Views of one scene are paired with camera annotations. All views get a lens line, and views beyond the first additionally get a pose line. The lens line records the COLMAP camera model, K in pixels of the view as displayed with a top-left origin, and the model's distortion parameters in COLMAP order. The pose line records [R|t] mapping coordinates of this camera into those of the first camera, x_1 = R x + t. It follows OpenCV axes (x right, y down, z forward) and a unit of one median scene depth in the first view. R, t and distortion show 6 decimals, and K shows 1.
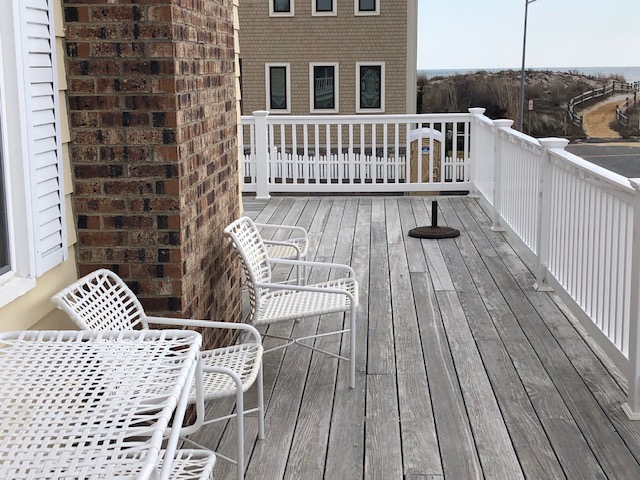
lens RADIAL K [[1001.0, 0, 320.1], [0, 1001.0, 240.5], [0, 0, 1]] dist [0.037888, 0.000000]
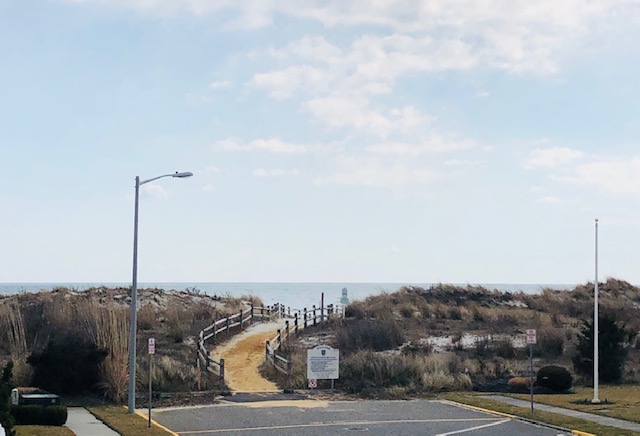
lens RADIAL K [[1282.2, 0, 319.9], [0, 1282.2, 218.1], [0, 0, 1]] dist [0.078811, 0.000000]
pose [[0.935242, 0.029663, 0.352765, 0.021750], [0.048299, 0.976474, -0.210157, -0.030476], [-0.350699, 0.213586, 0.911806, 0.175272]]
